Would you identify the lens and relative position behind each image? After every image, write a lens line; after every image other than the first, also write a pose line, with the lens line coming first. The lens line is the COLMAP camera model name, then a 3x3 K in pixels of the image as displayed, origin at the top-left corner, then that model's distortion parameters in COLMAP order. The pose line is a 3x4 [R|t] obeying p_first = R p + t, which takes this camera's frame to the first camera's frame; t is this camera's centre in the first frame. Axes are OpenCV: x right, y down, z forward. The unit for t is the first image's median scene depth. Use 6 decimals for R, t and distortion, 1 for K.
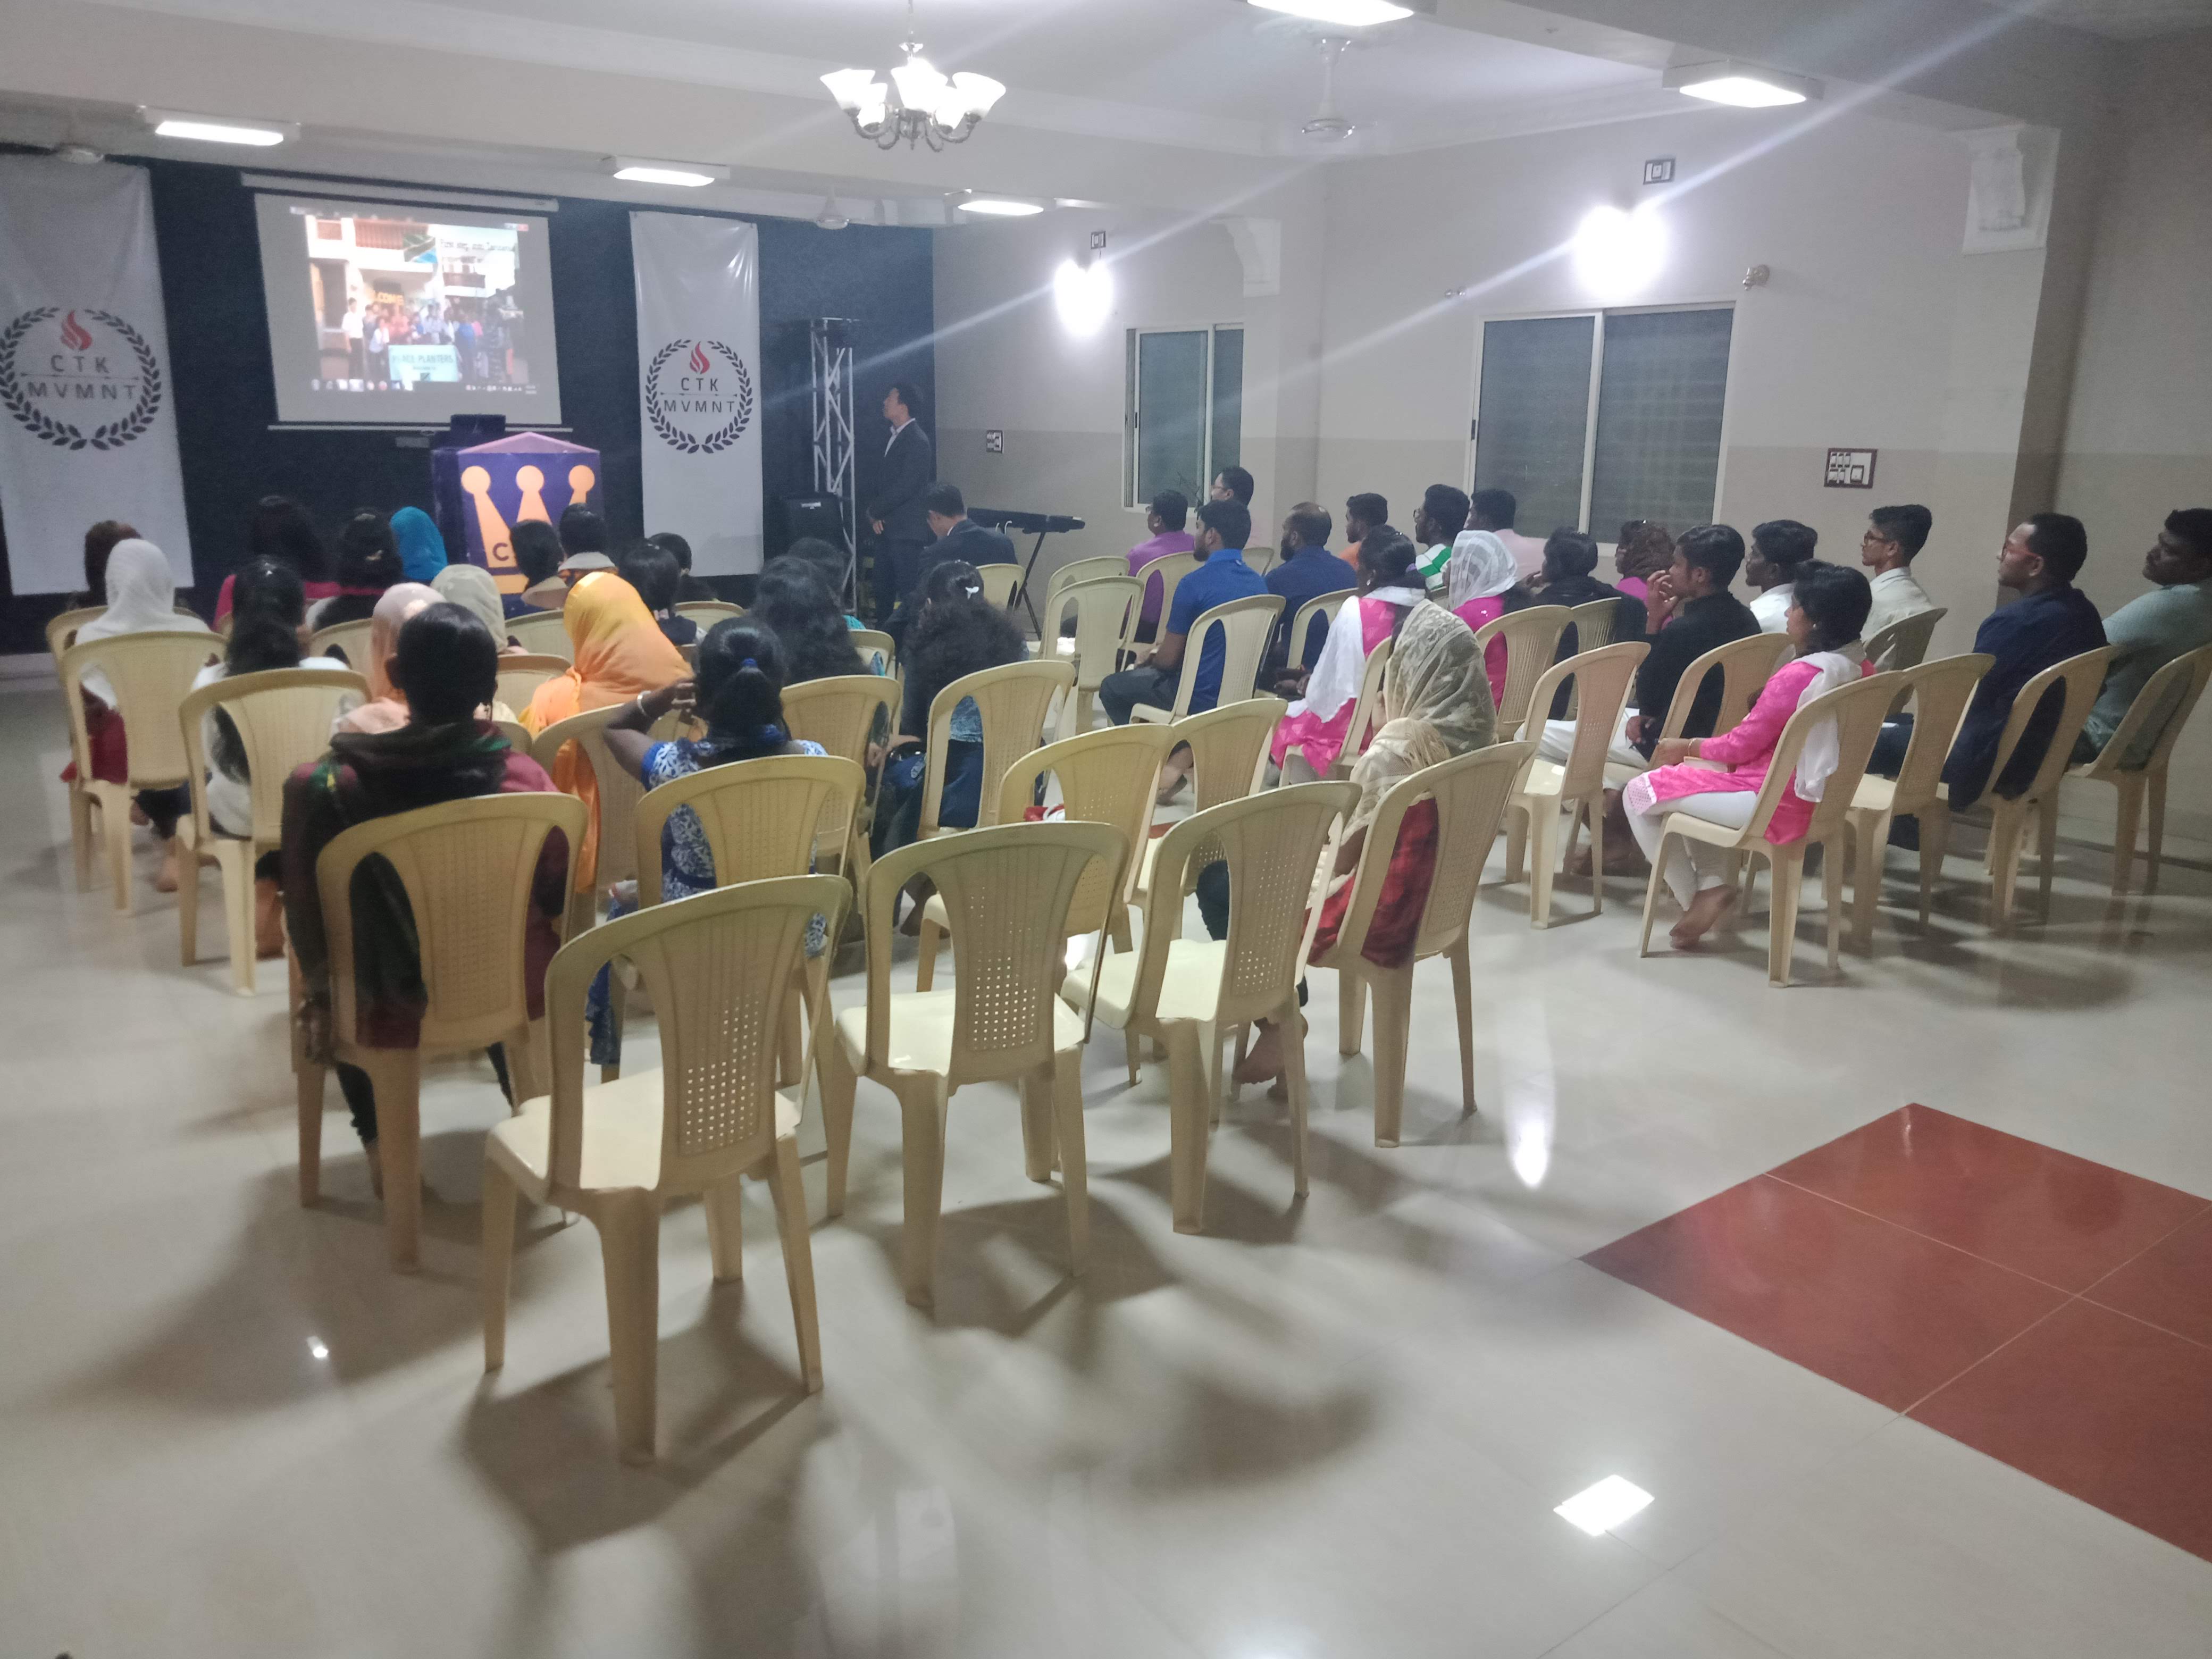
lens RADIAL K [[1633.1, 0, 1102.9], [0, 1633.1, 817.5], [0, 0, 1]] dist [0.023767, -0.017876]
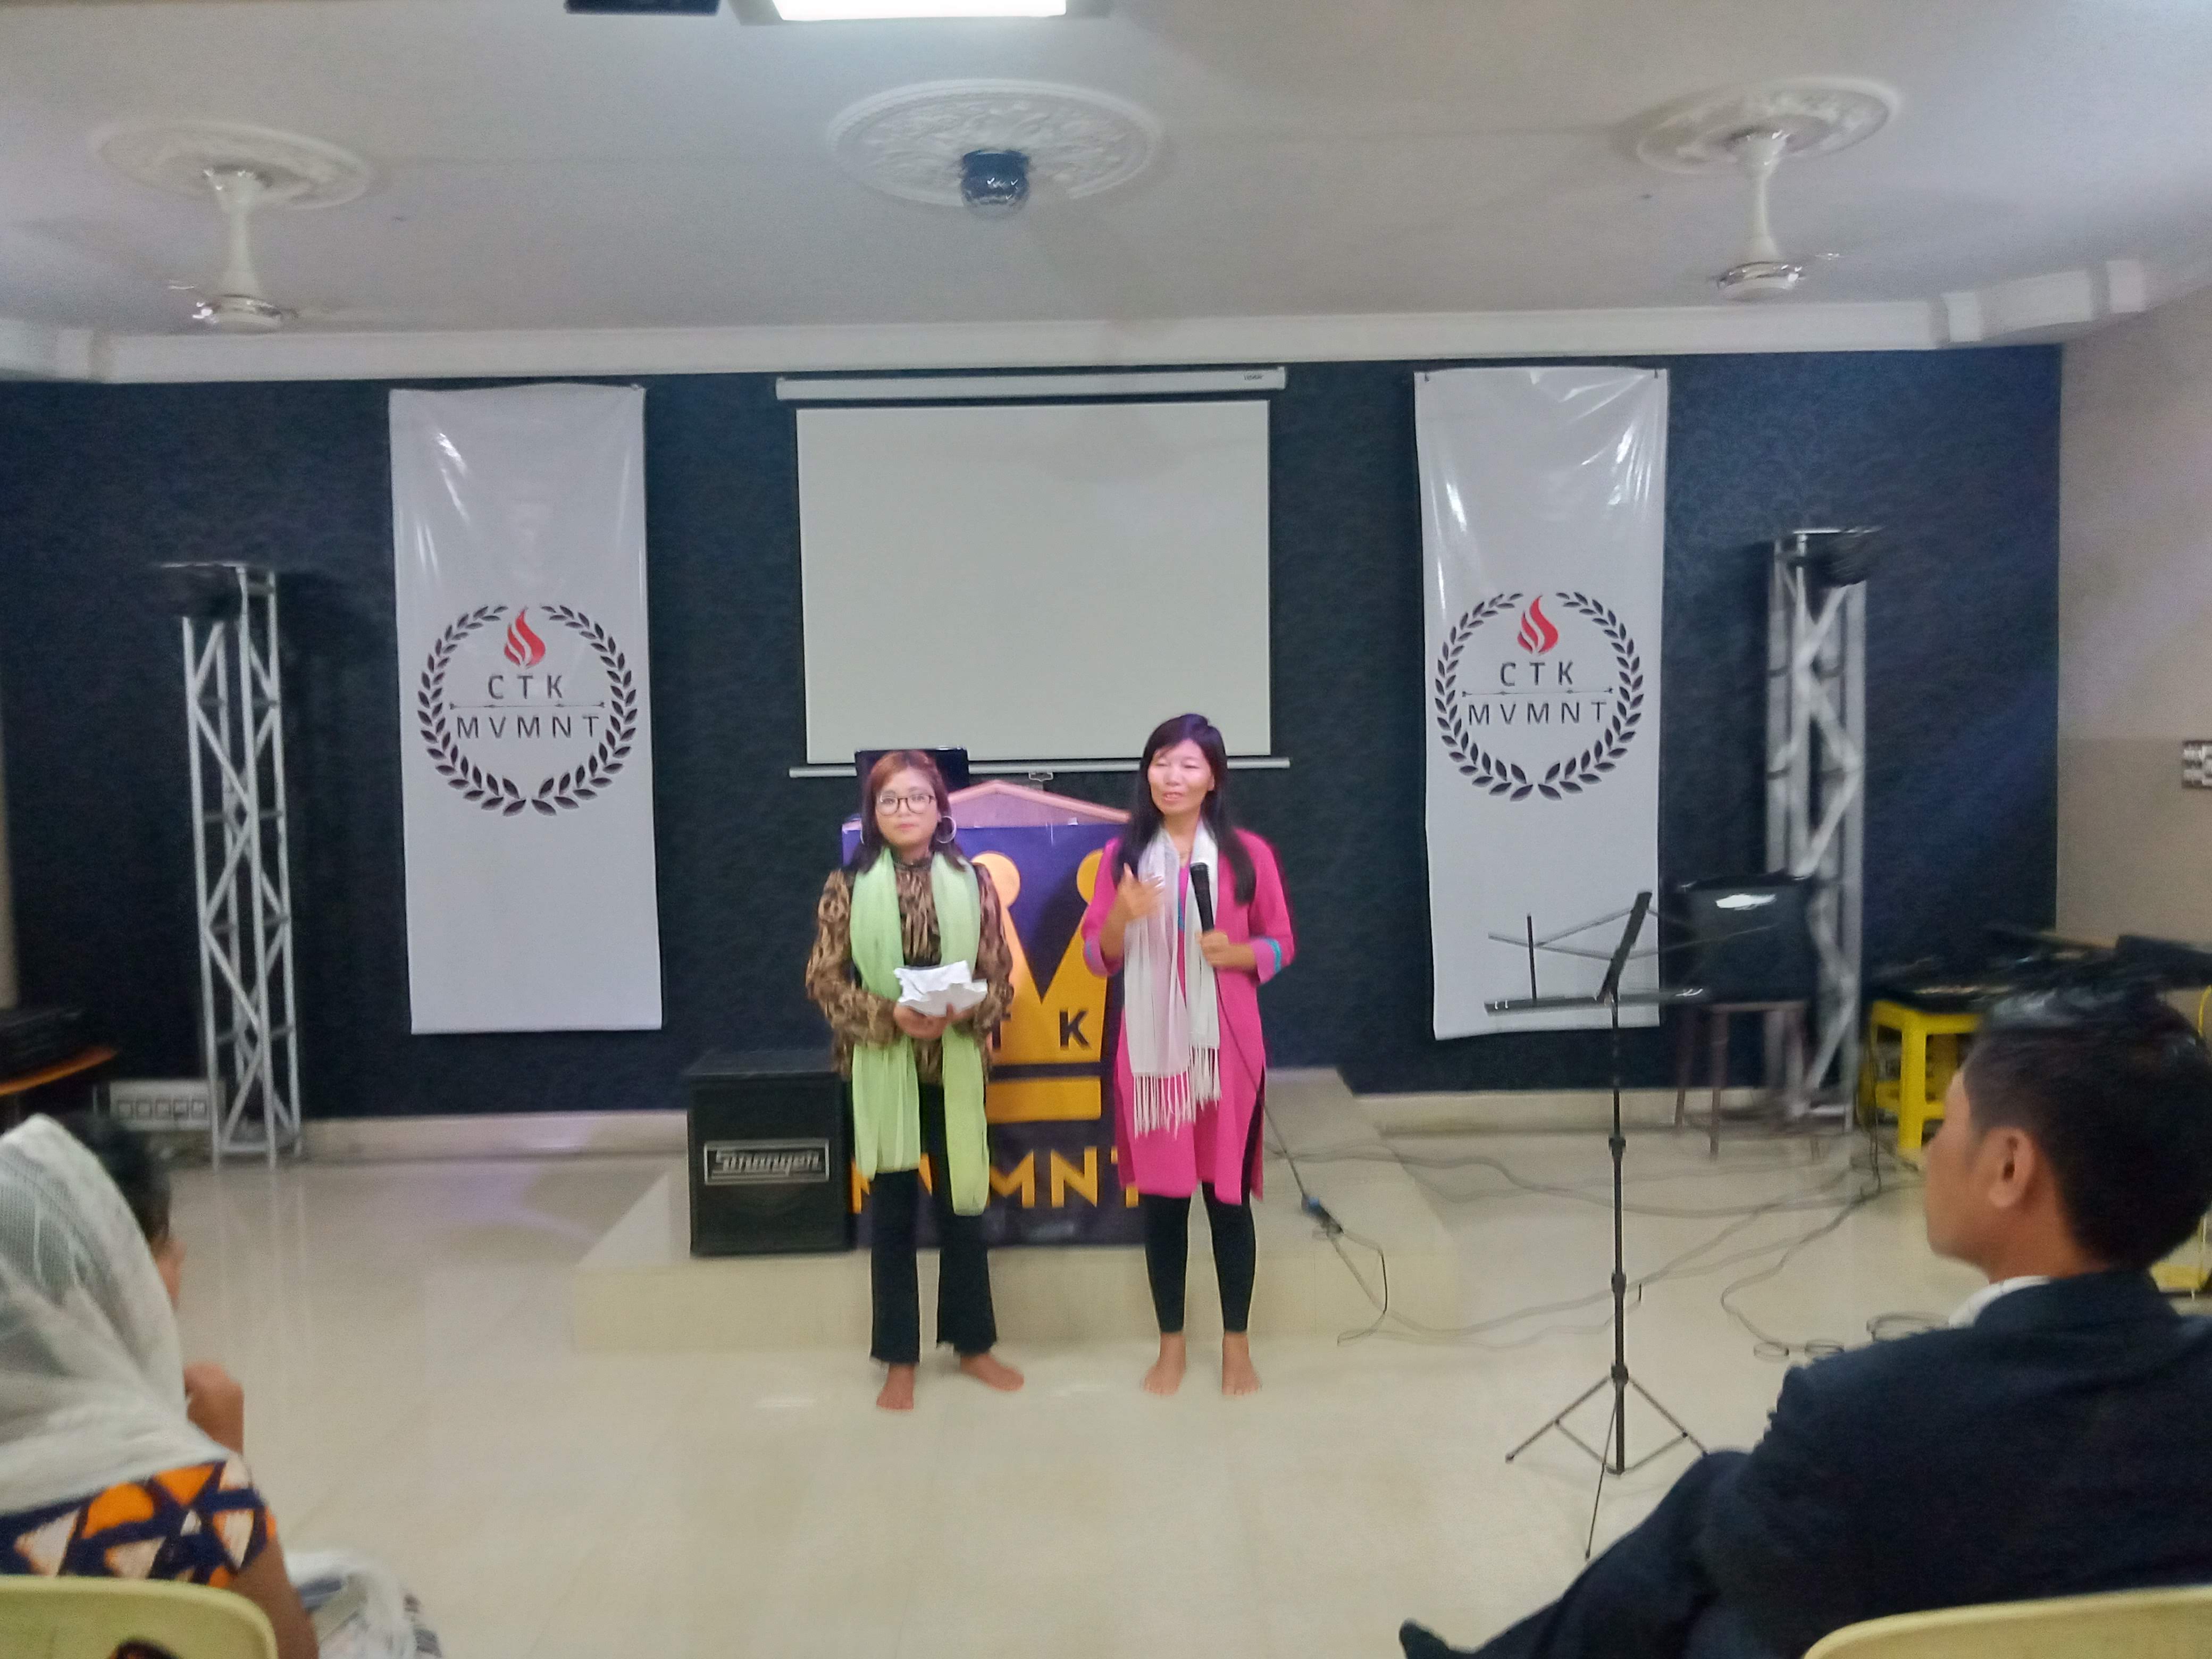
lens RADIAL K [[1633.1, 0, 1109.3], [0, 1633.1, 837.1], [0, 0, 1]] dist [0.023767, -0.017876]
pose [[0.798473, 0.009078, -0.601962, -0.070471], [-0.113635, 0.984186, -0.135889, -0.236625], [0.591209, 0.176908, 0.786877, 0.972226]]
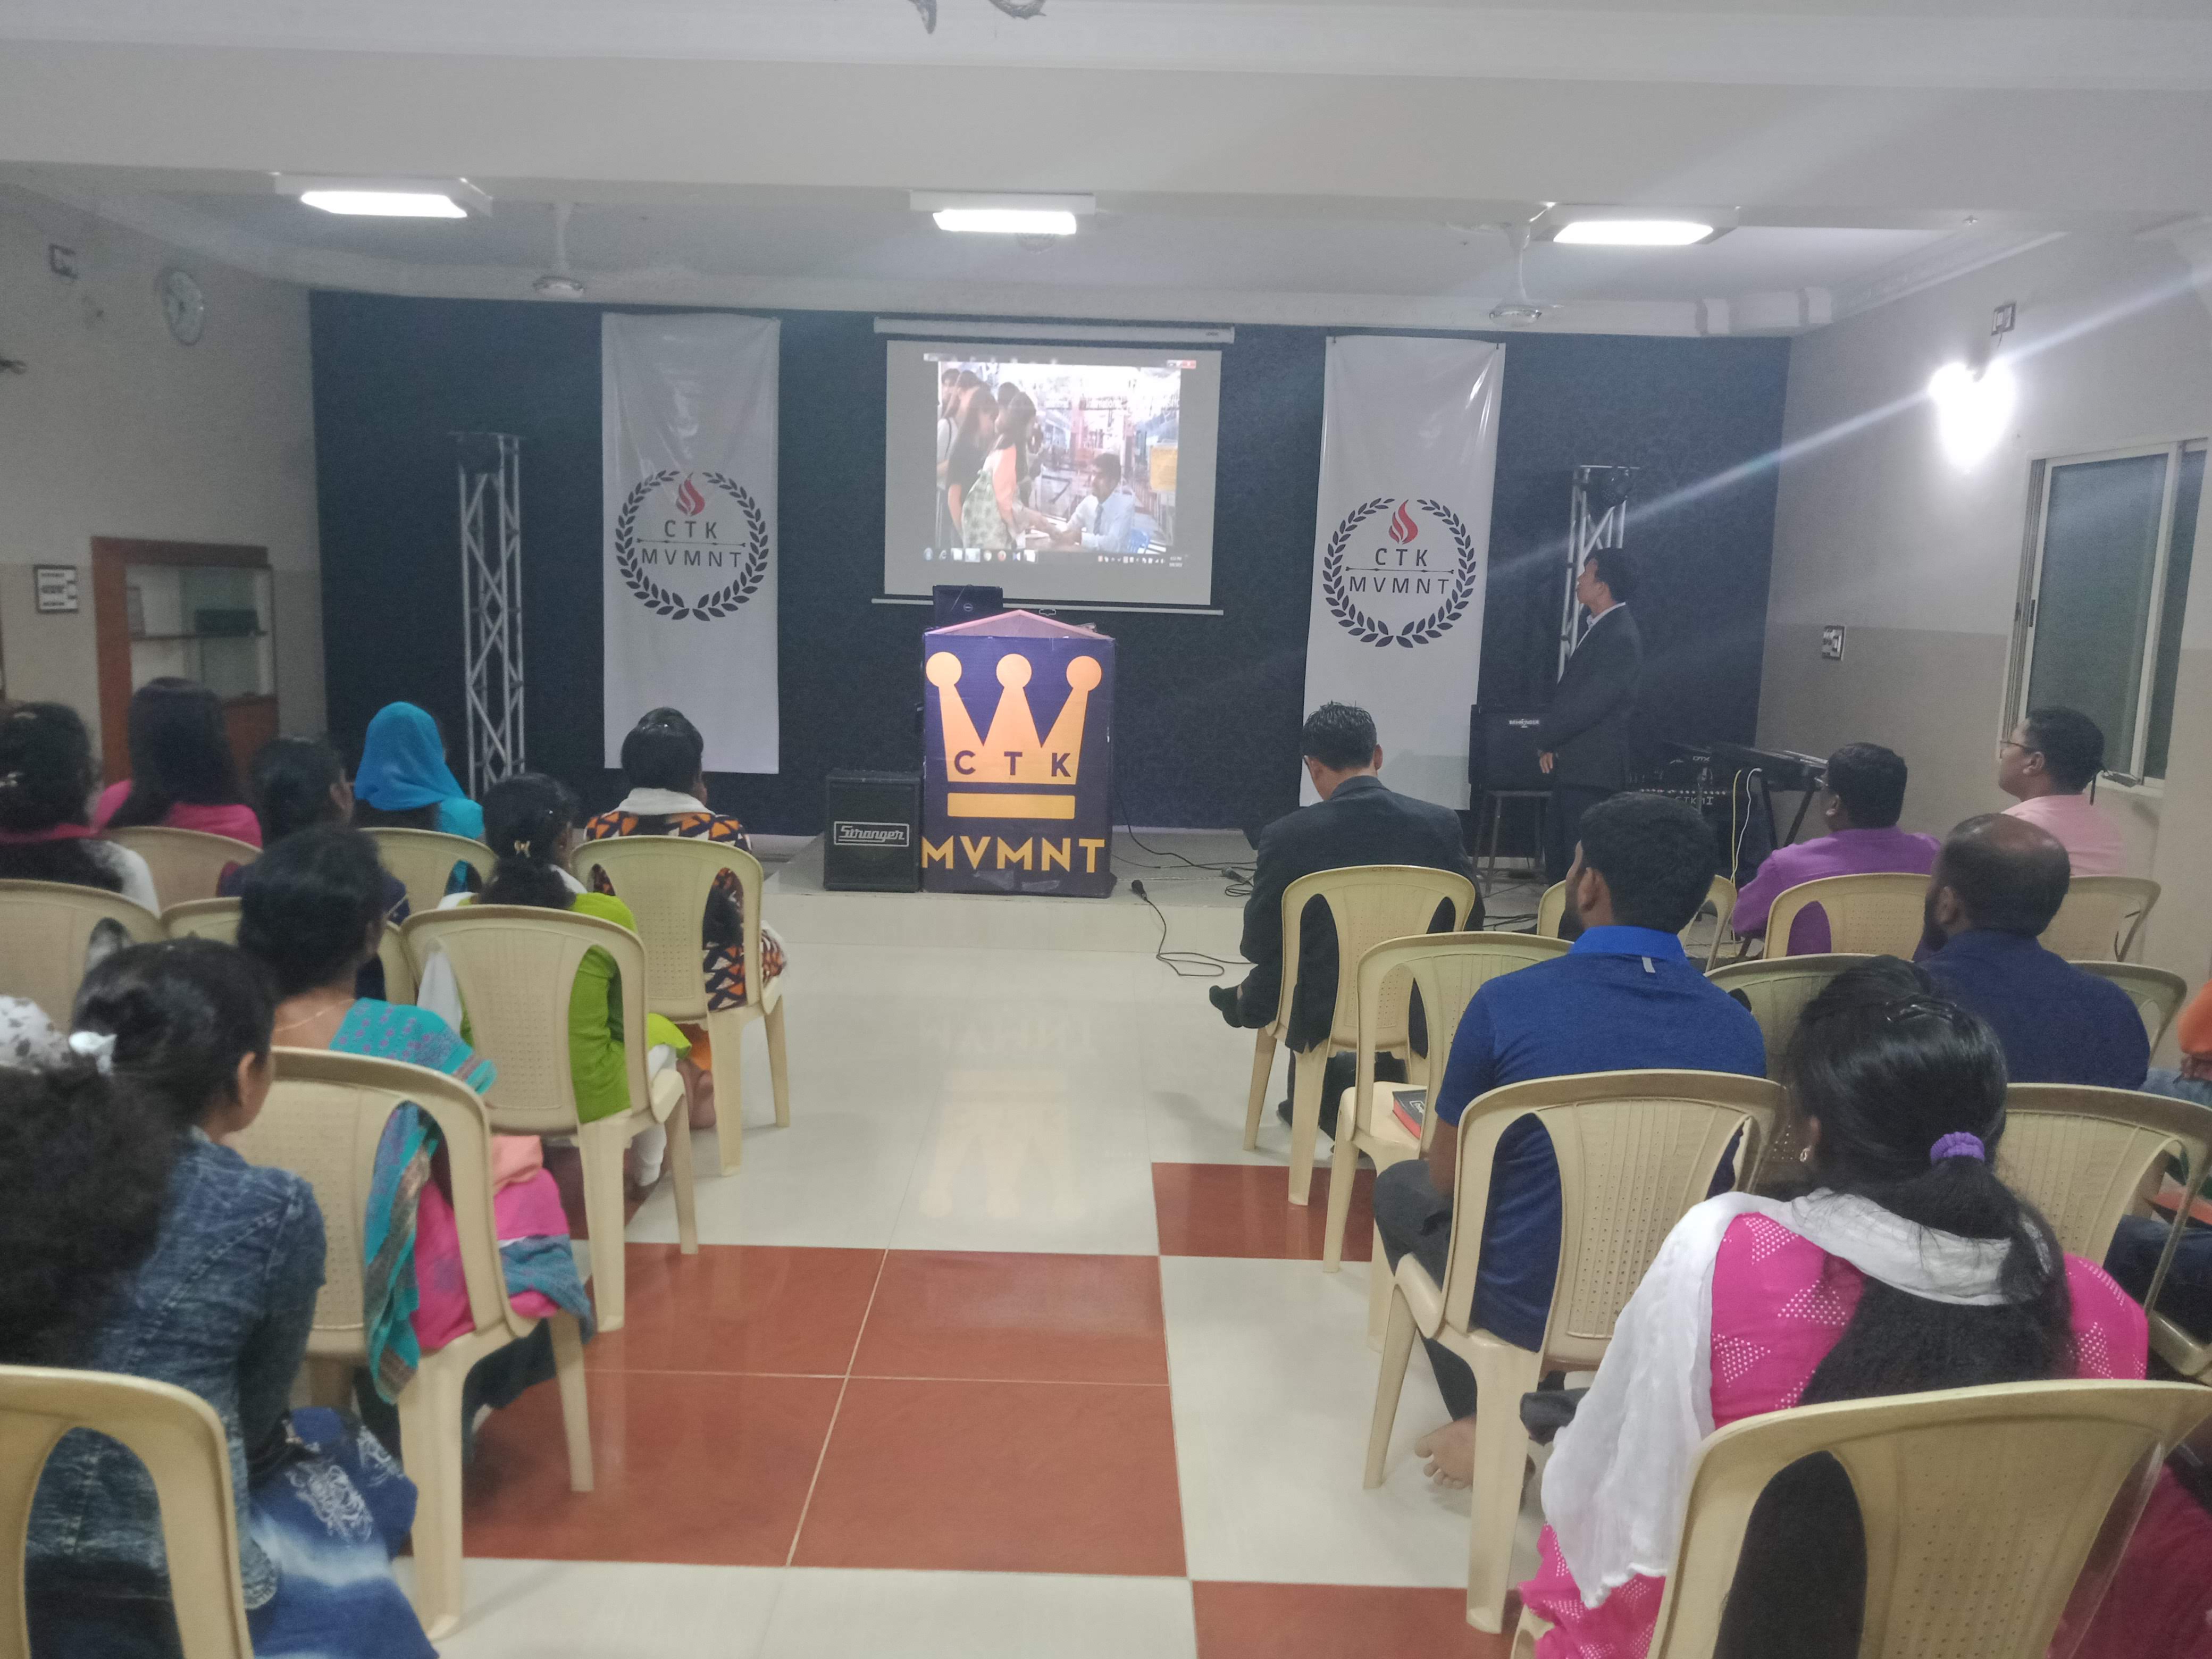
lens RADIAL K [[1633.1, 0, 1105.5], [0, 1633.1, 841.4], [0, 0, 1]] dist [0.023767, -0.017876]
pose [[0.793924, 0.105731, -0.598753, 0.210597], [-0.165185, 0.985233, -0.045052, -0.150795], [0.585148, 0.134672, 0.799665, 0.641517]]
